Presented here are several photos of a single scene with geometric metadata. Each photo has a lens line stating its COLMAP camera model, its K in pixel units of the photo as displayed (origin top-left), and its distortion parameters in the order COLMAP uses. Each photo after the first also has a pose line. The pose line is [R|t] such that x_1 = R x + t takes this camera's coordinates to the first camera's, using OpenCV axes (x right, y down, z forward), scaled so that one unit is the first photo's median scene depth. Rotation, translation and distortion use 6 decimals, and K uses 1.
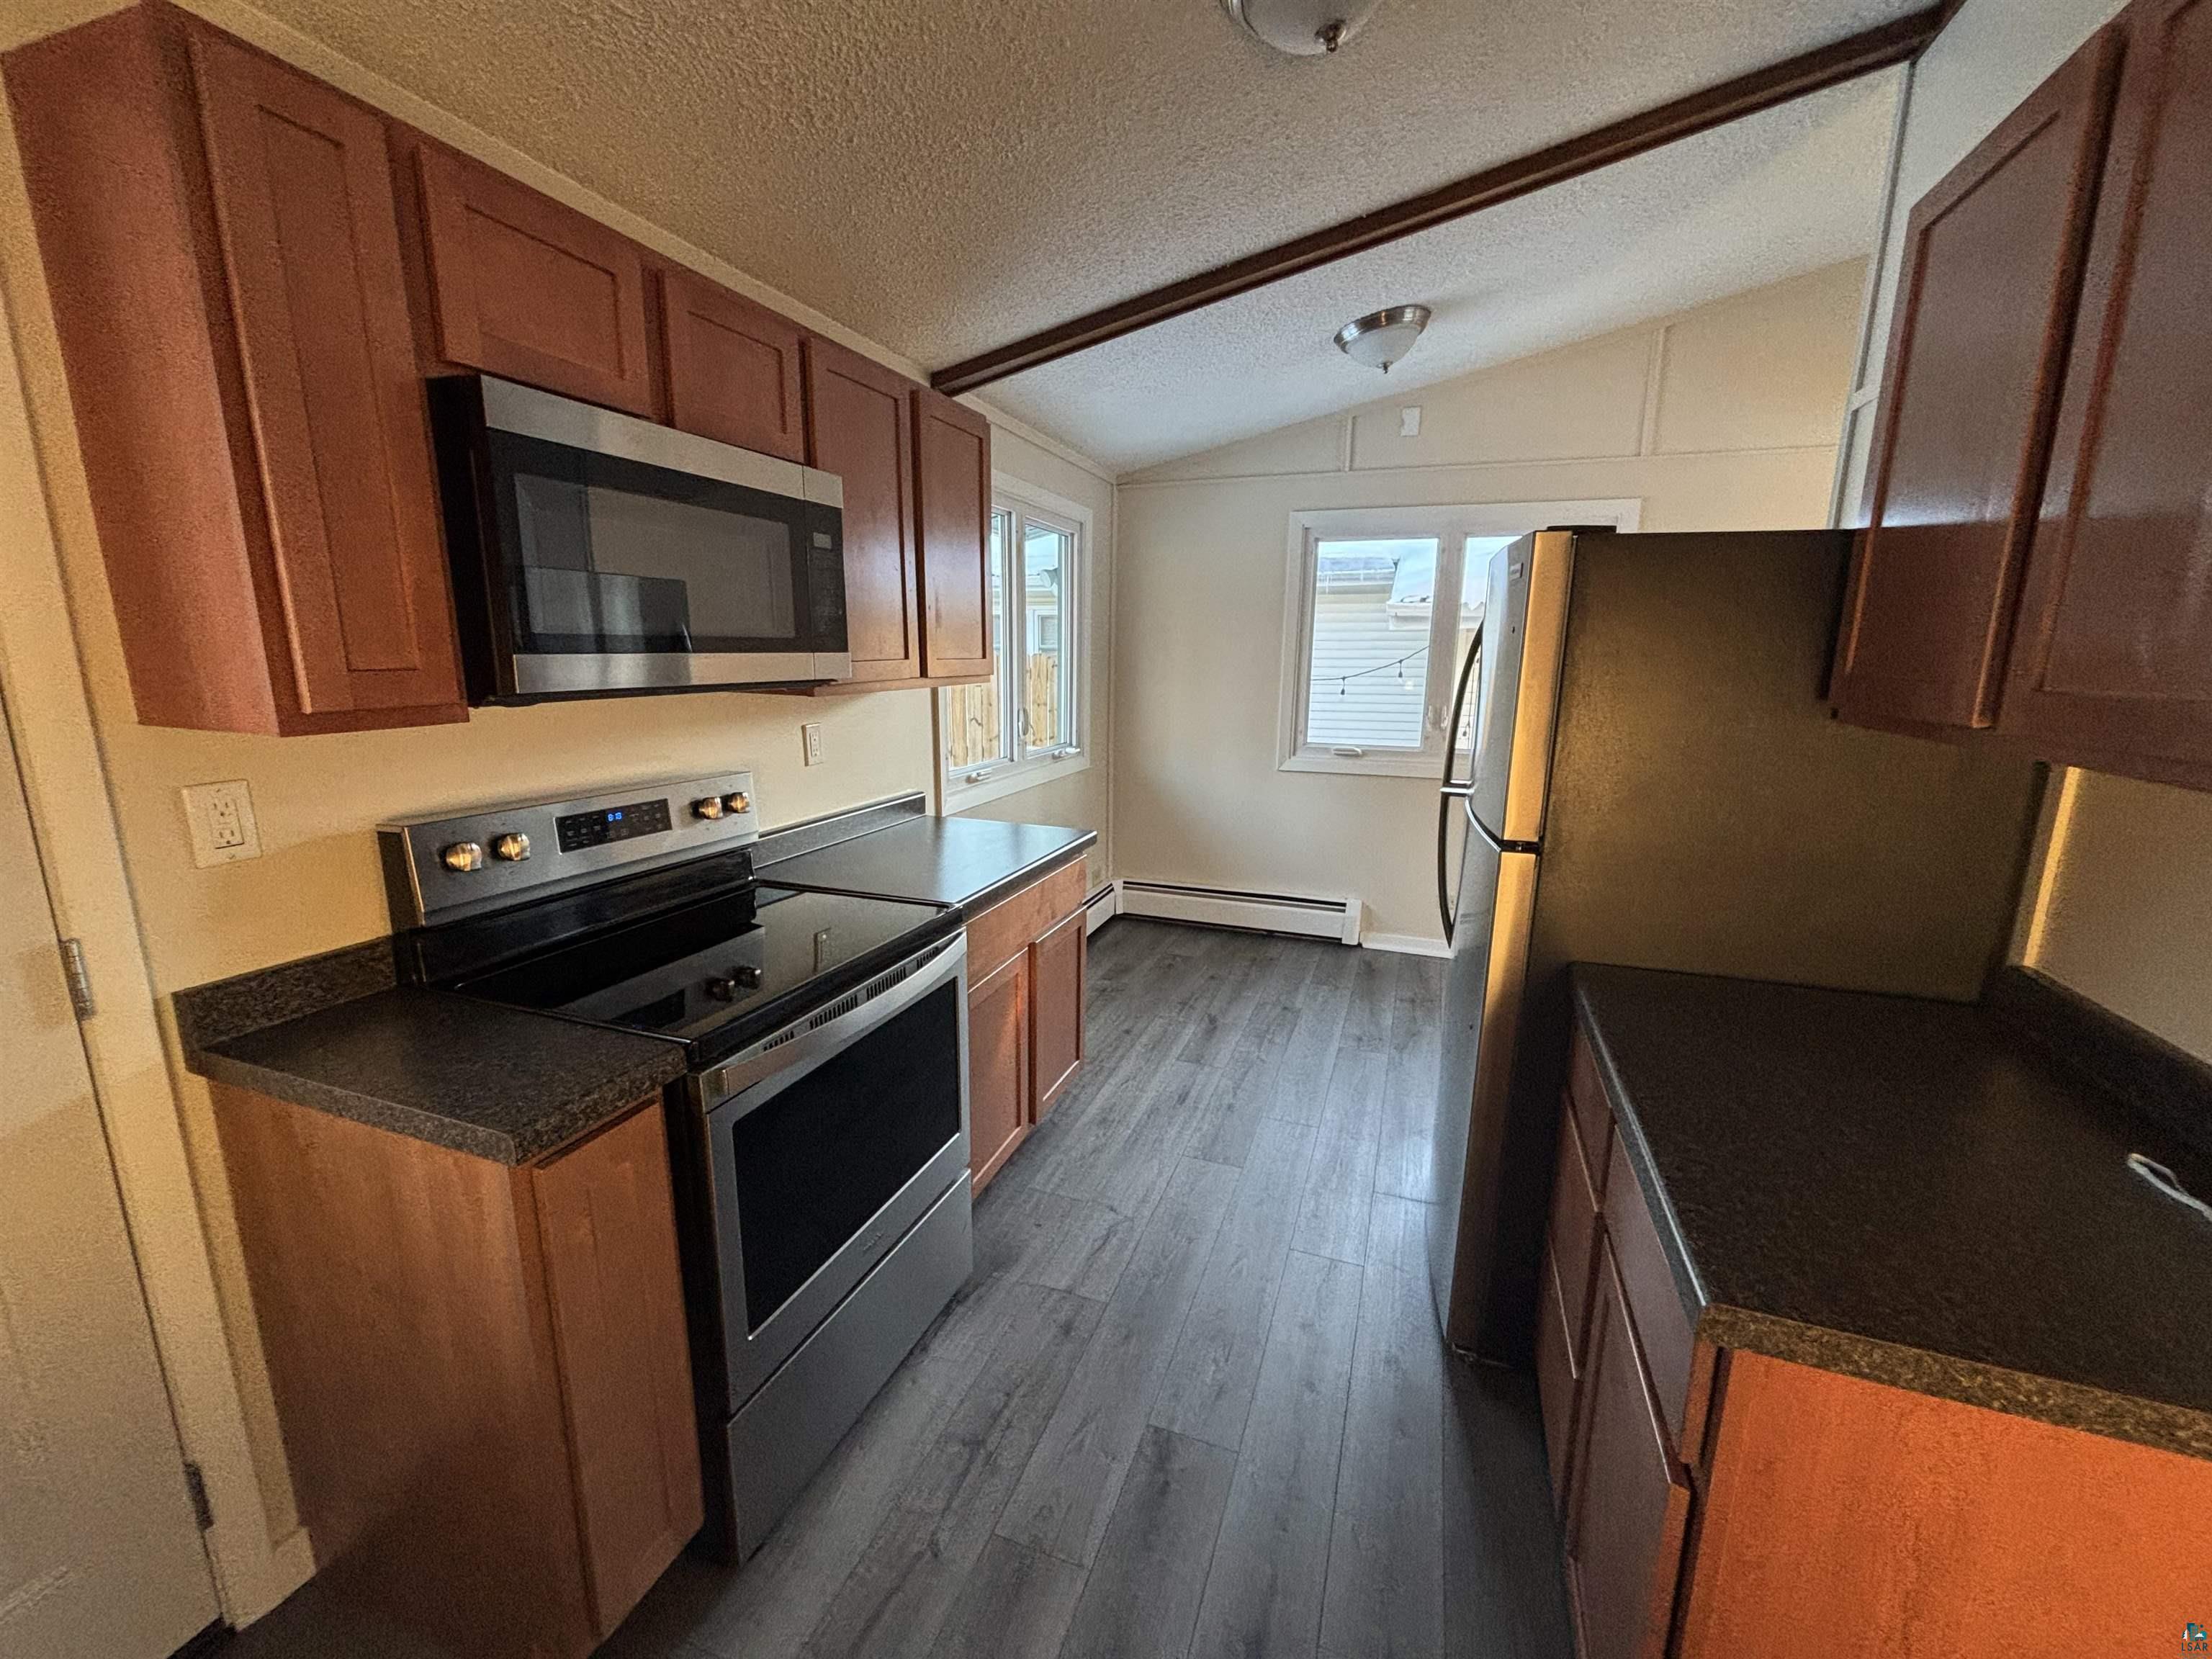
lens RADIAL K [[886.7, 0, 1105.7], [0, 886.7, 825.9], [0, 0, 1]] dist [0.012055, -0.005318]
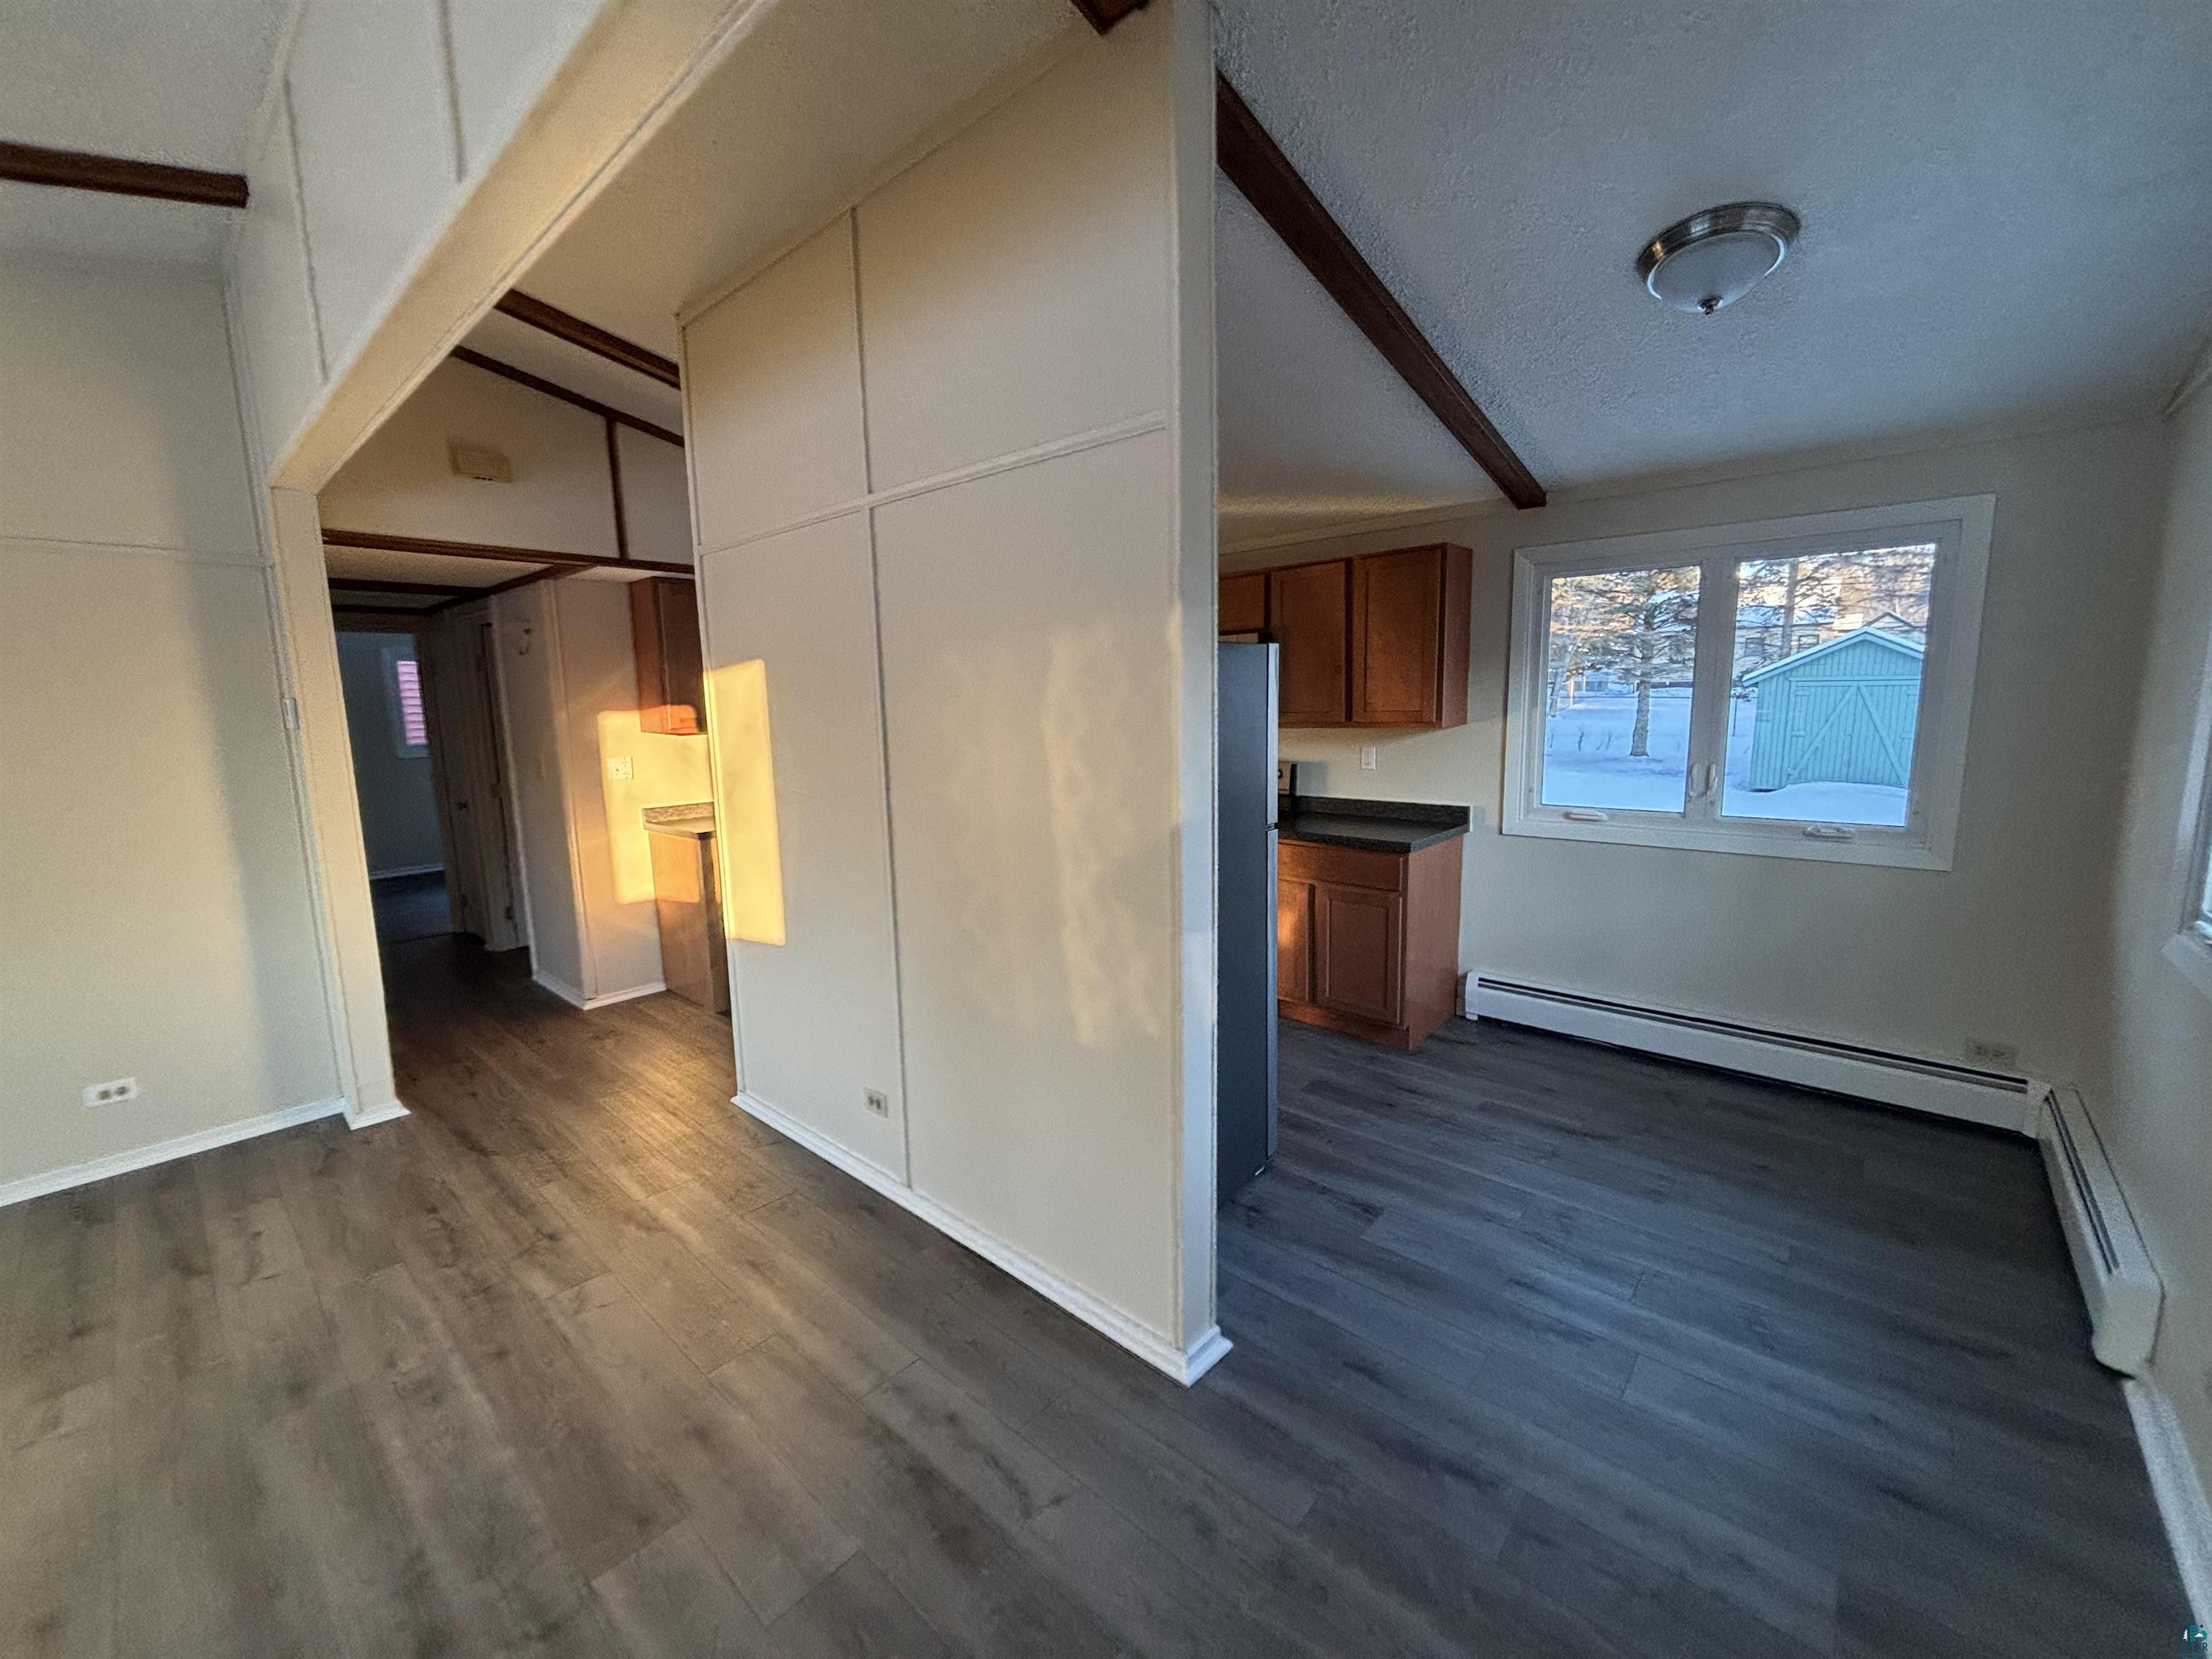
lens RADIAL K [[888.0, 0, 1096.4], [0, 888.0, 832.1], [0, 0, 1]] dist [0.007499, -0.000233]
pose [[-0.367687, 0.143593, -0.918797, 1.836350], [-0.165013, 0.962254, 0.216421, -0.296968], [0.915192, 0.231188, -0.330114, 1.374275]]
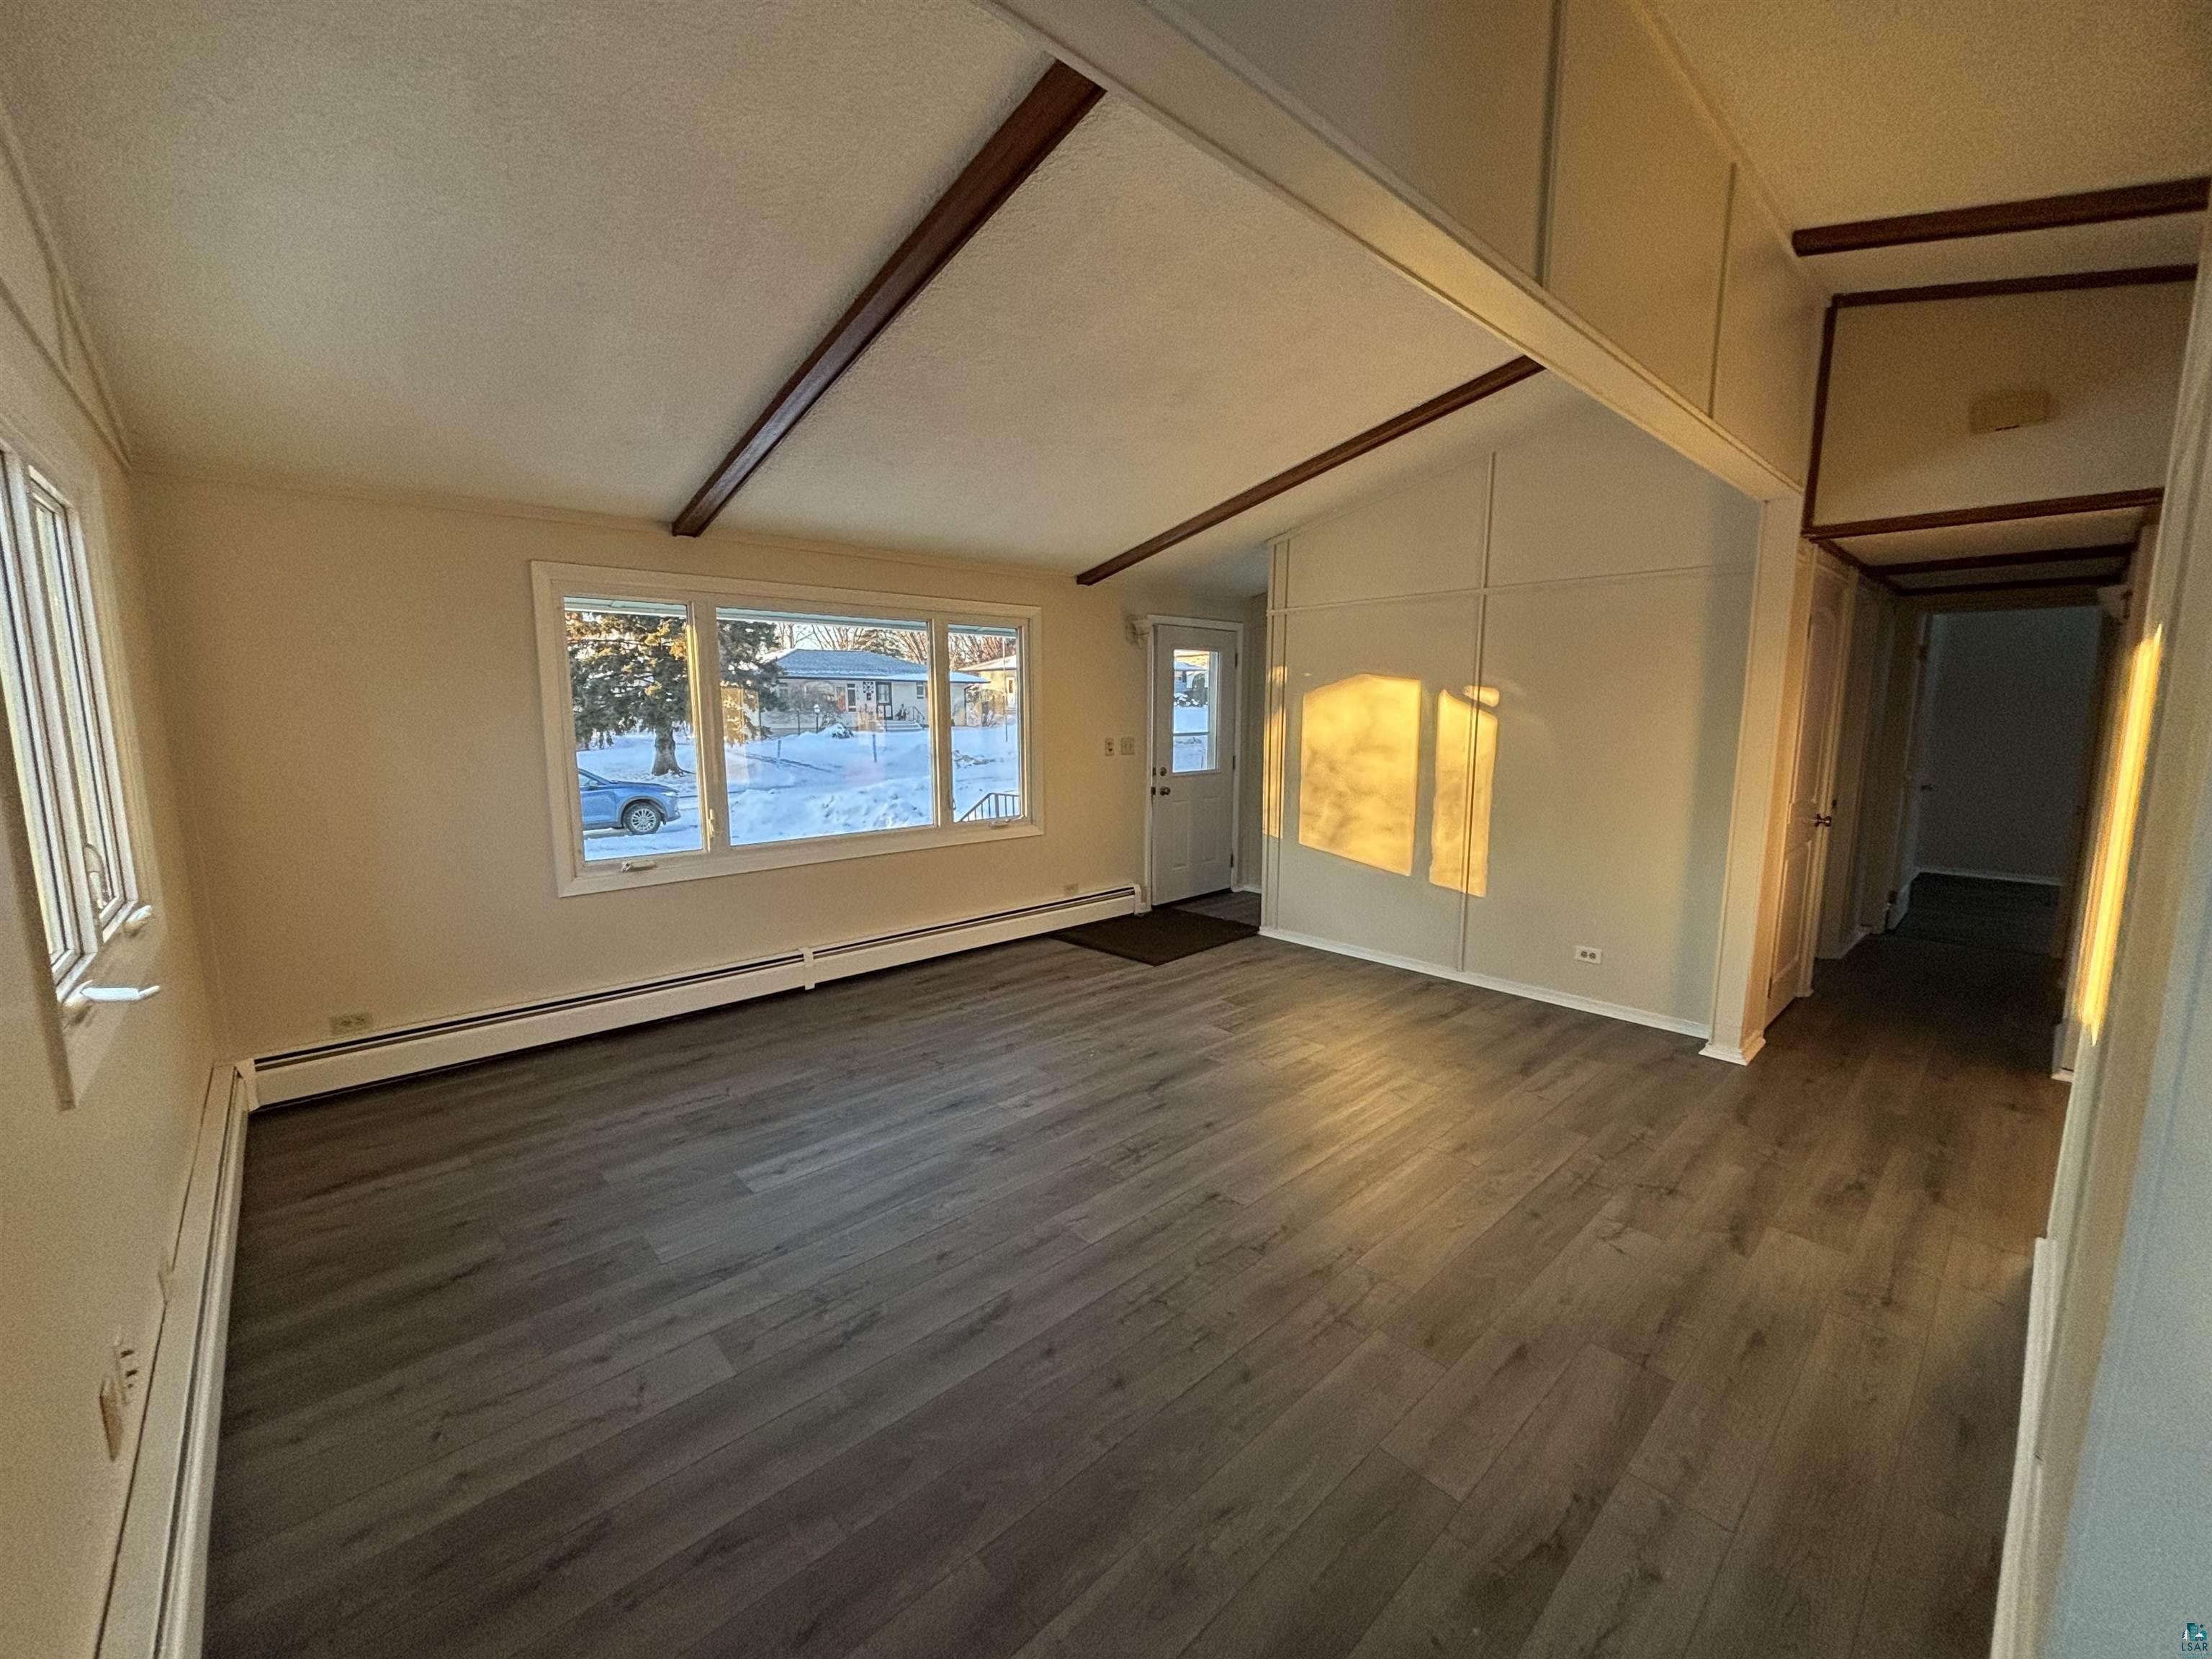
lens RADIAL K [[886.7, 0, 1105.7], [0, 886.7, 825.9], [0, 0, 1]] dist [0.012055, -0.005318]
pose [[-0.891819, -0.064586, 0.447757, 1.221646], [0.086966, 0.946821, 0.309786, -0.351661], [-0.443954, 0.315212, -0.838777, 1.714665]]
